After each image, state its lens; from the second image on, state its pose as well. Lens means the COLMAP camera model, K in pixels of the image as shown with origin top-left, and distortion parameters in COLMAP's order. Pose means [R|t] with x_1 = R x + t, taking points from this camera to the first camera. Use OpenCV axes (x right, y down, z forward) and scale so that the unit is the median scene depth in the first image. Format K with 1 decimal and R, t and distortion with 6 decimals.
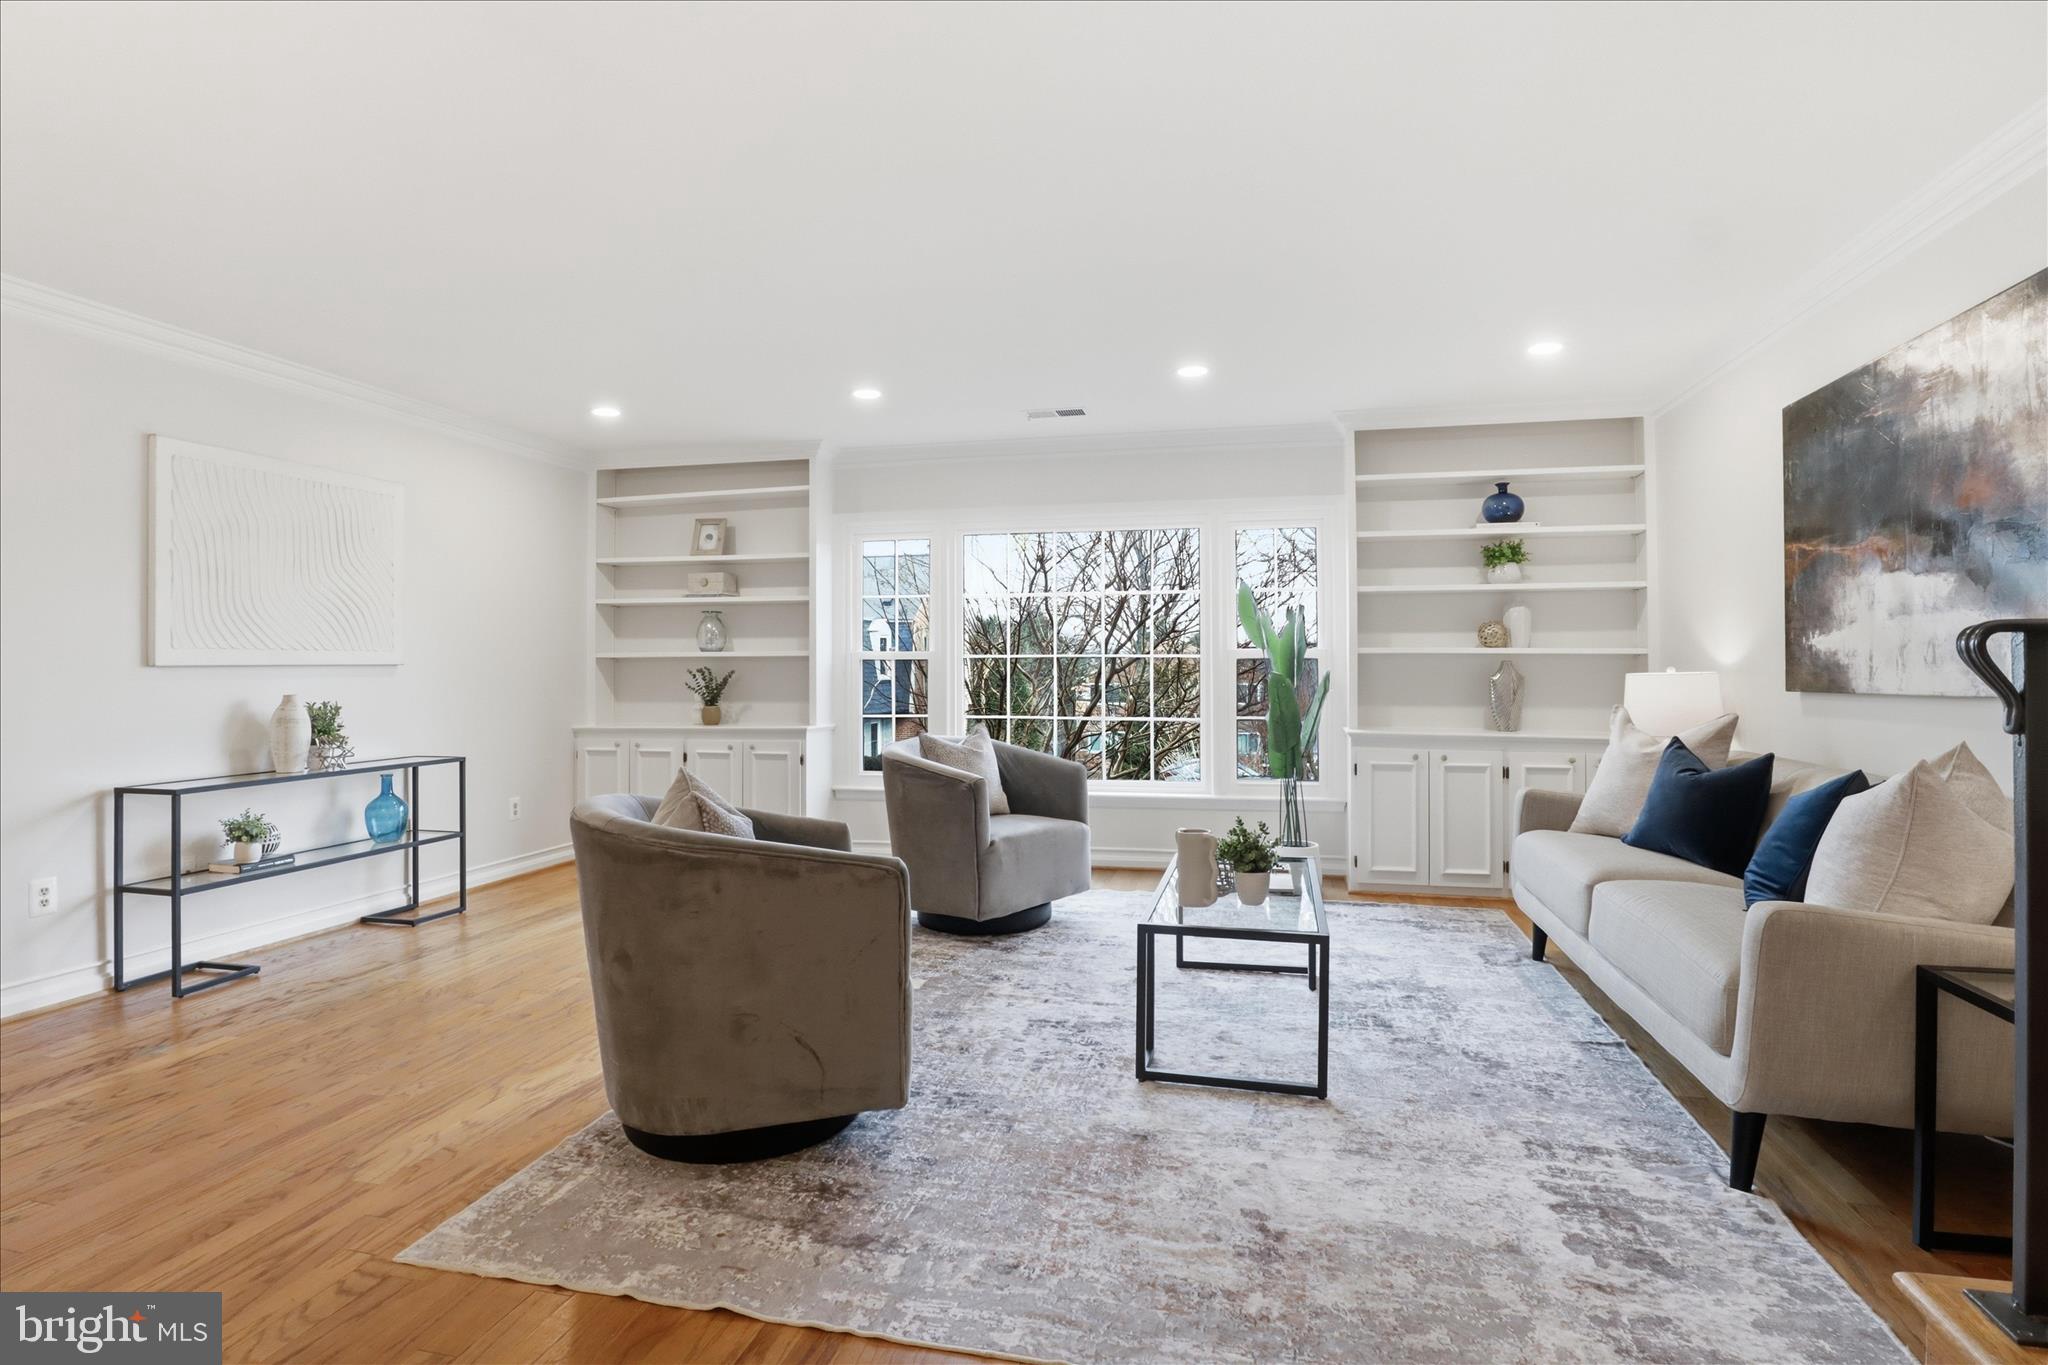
lens RADIAL K [[1058.5, 0, 1035.2], [0, 1058.5, 665.7], [0, 0, 1]] dist [-0.036456, 0.012617]
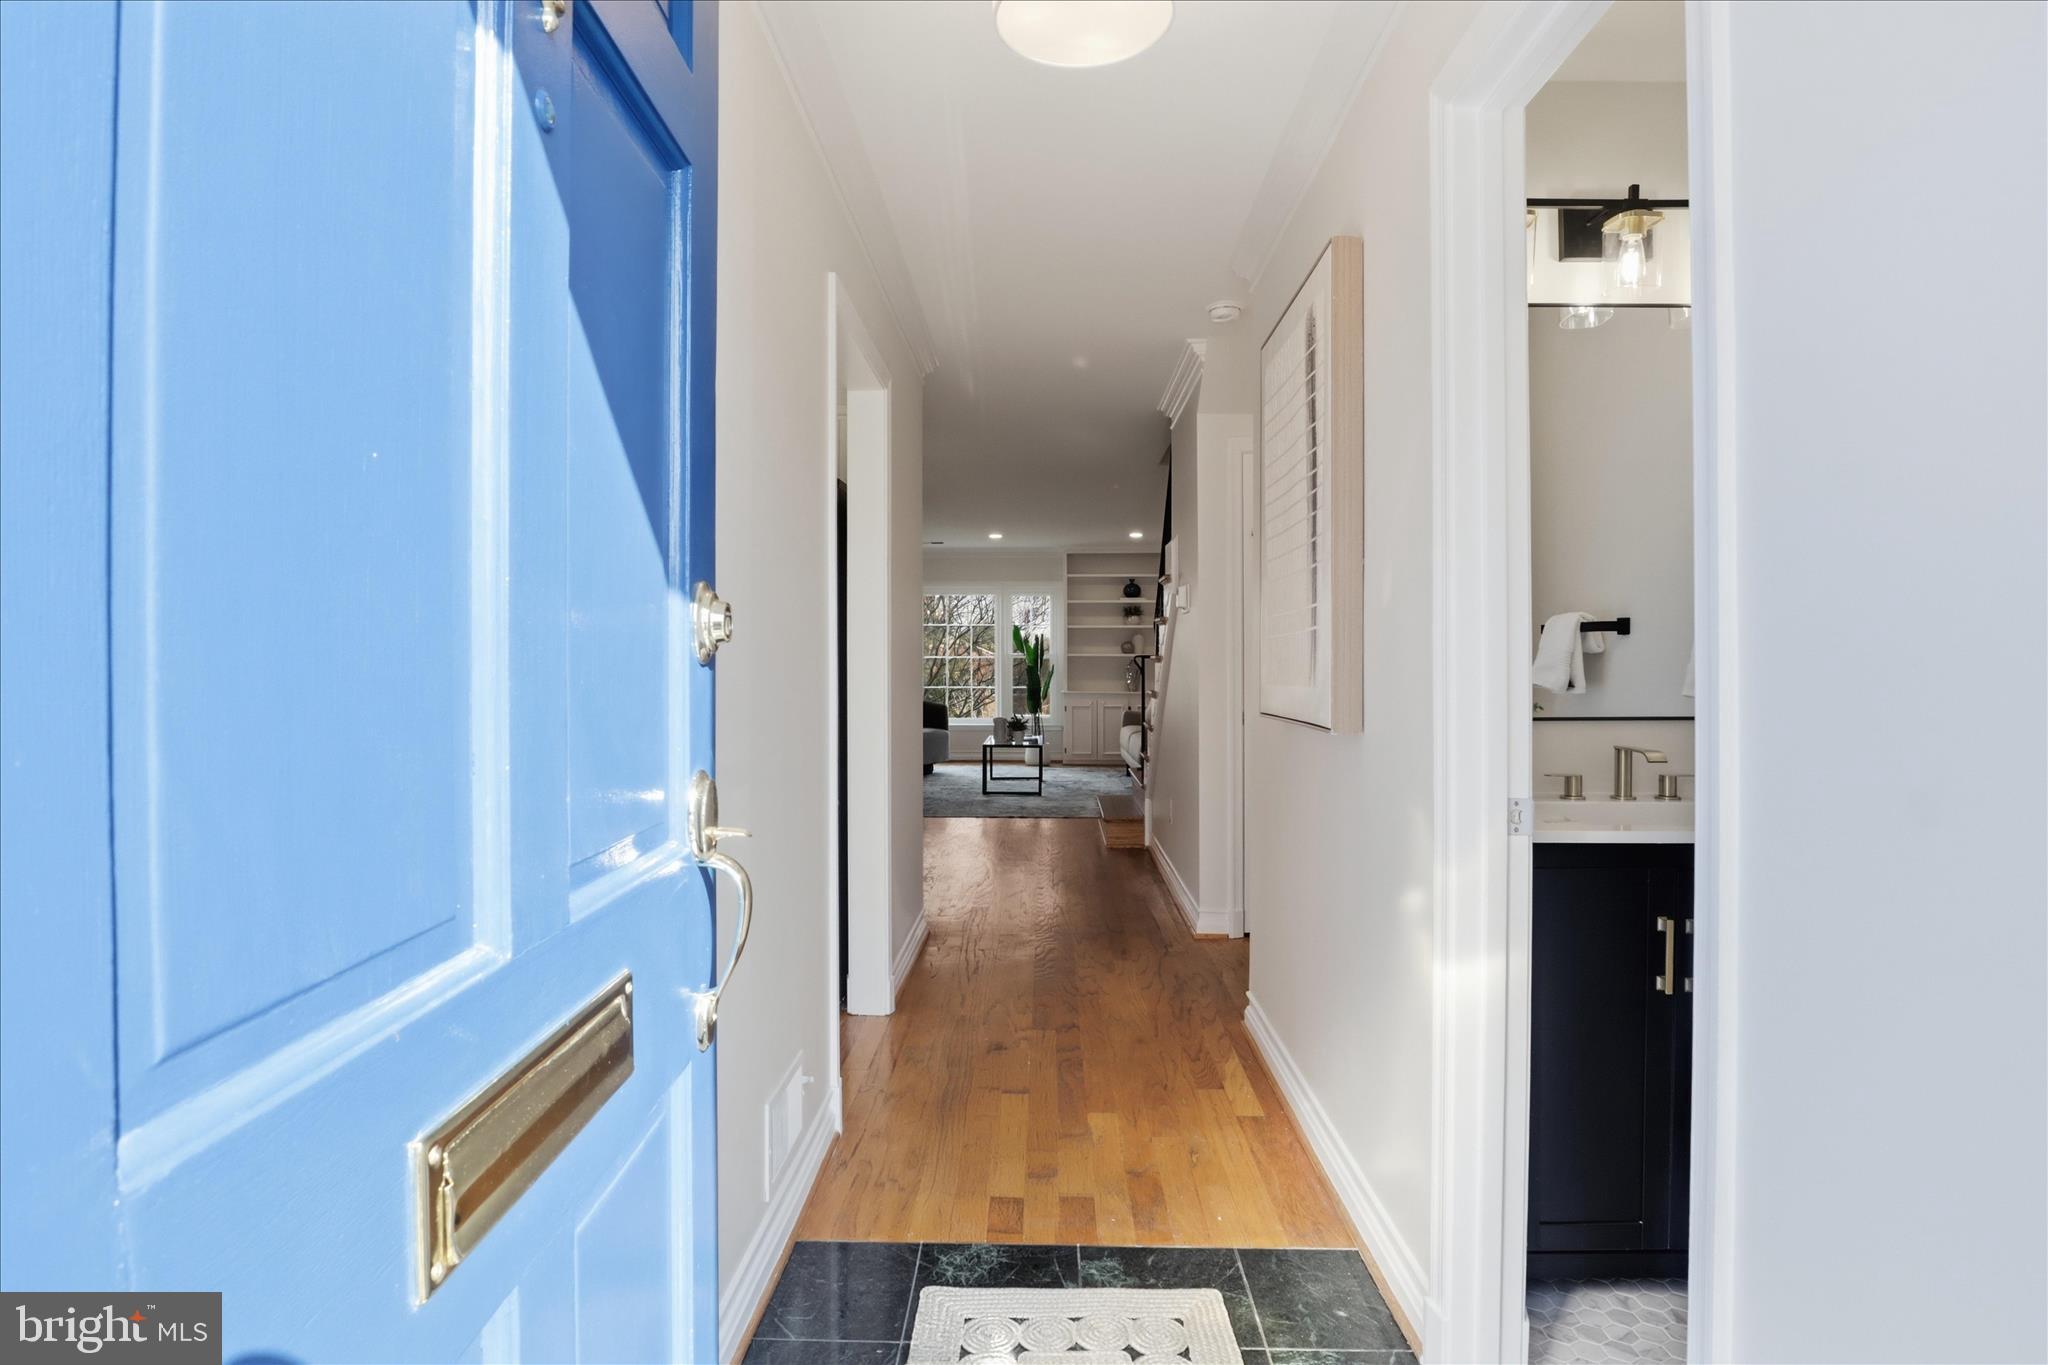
lens RADIAL K [[1058.5, 0, 1036.4], [0, 1058.5, 653.7], [0, 0, 1]] dist [-0.036456, 0.012617]
pose [[0.976544, 0.006180, 0.215229, -0.229280], [-0.005016, 0.999970, -0.005954, -0.003768], [-0.215259, 0.004735, 0.976545, -1.130894]]
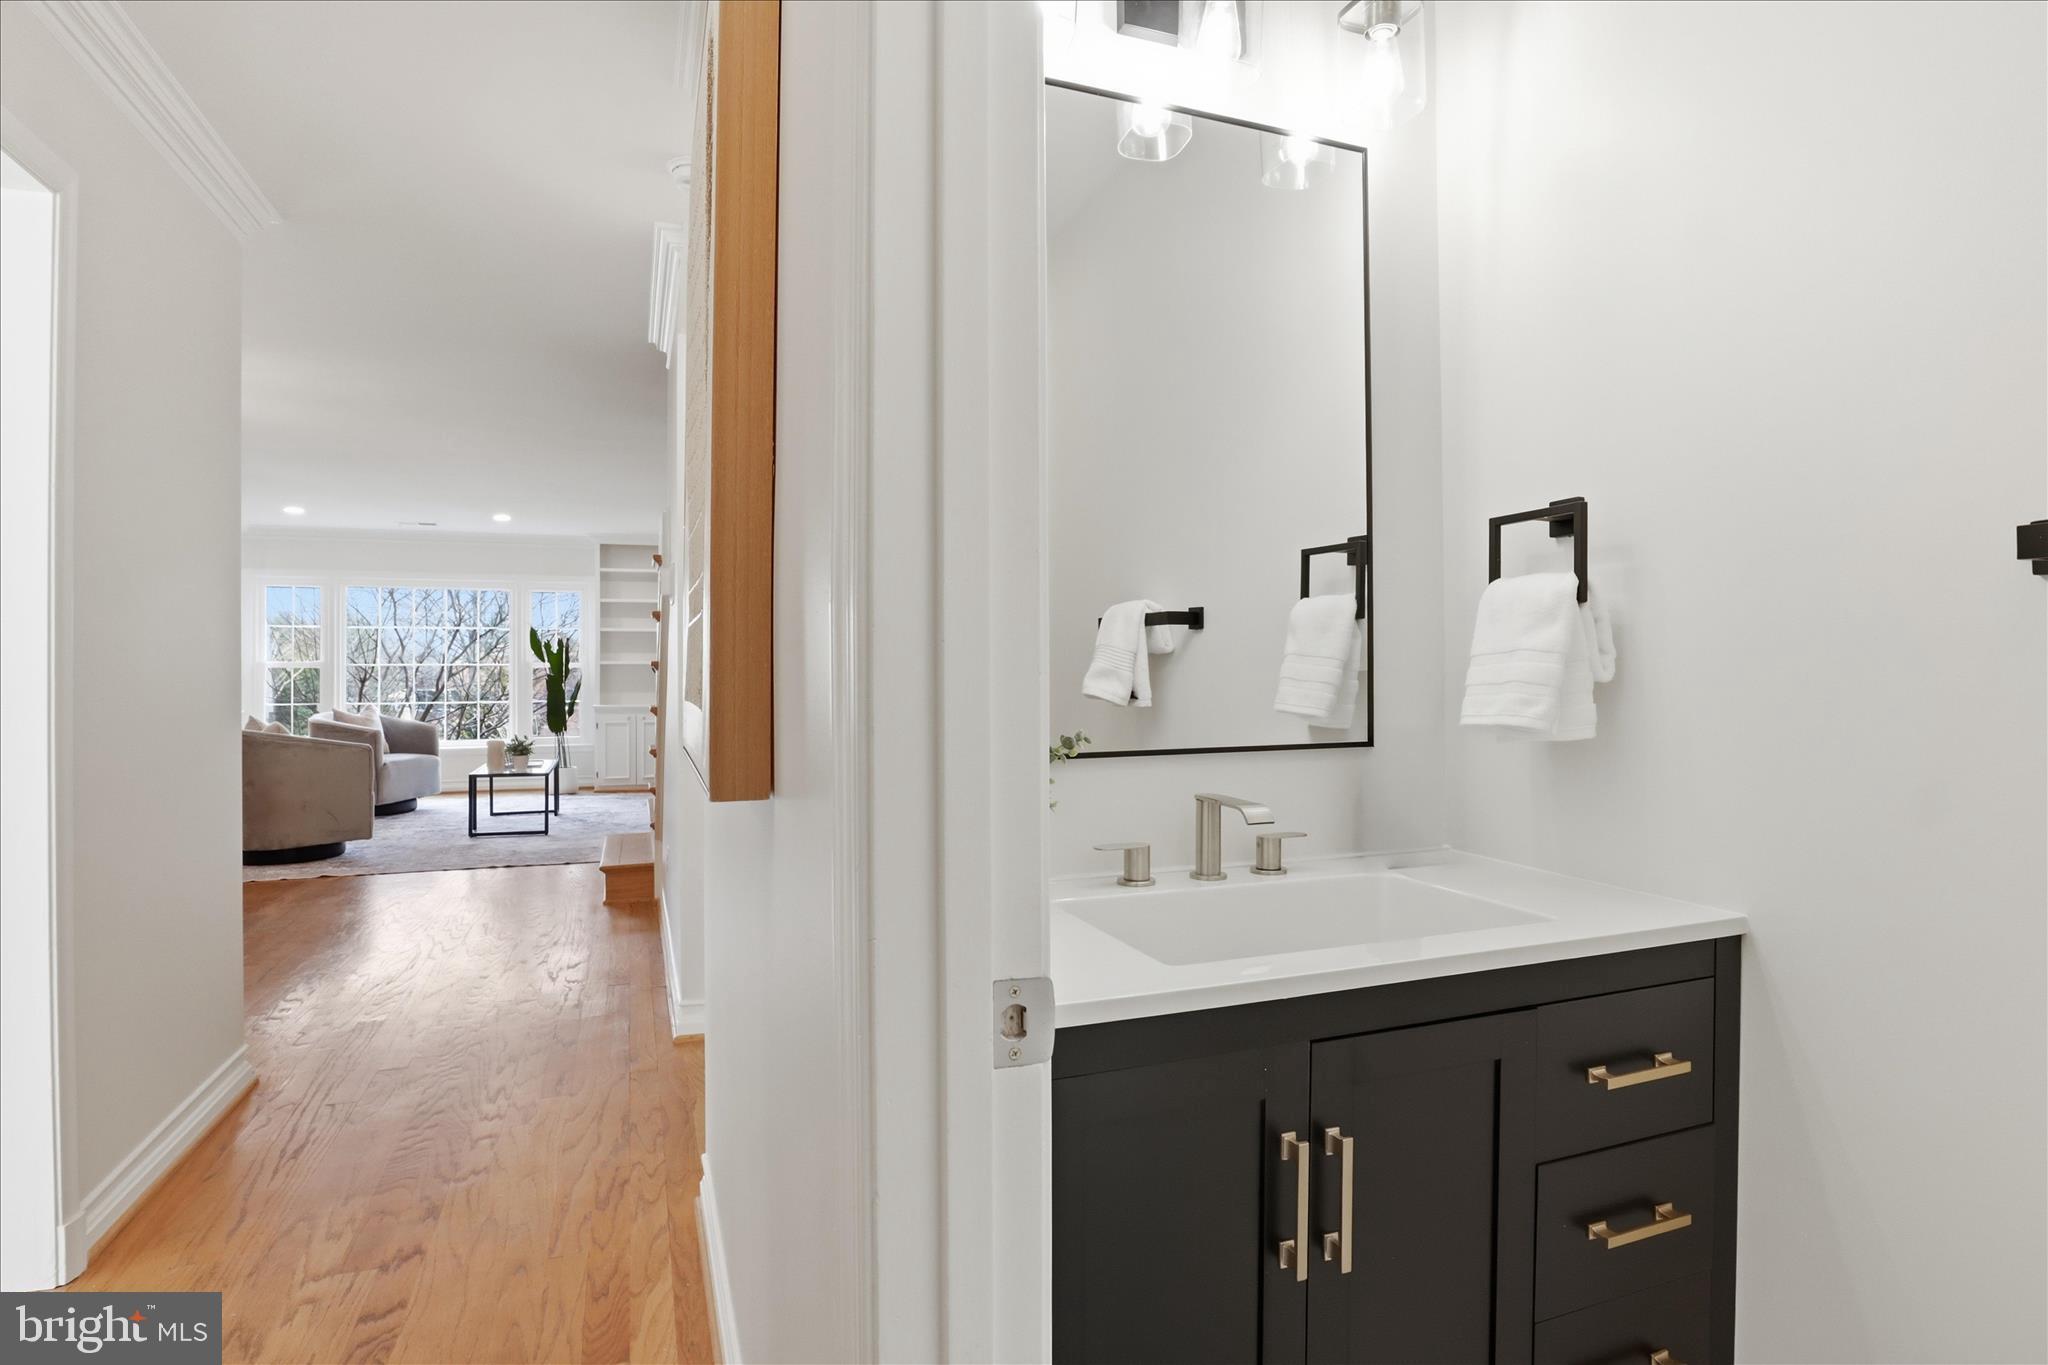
lens RADIAL K [[1058.5, 0, 1026.0], [0, 1058.5, 665.5], [0, 0, 1]] dist [-0.036456, 0.012617]
pose [[0.833066, 0.001761, 0.553171, -0.095973], [0.000216, 0.999994, -0.003508, -0.002586], [-0.553174, 0.003042, 0.833060, -0.969155]]
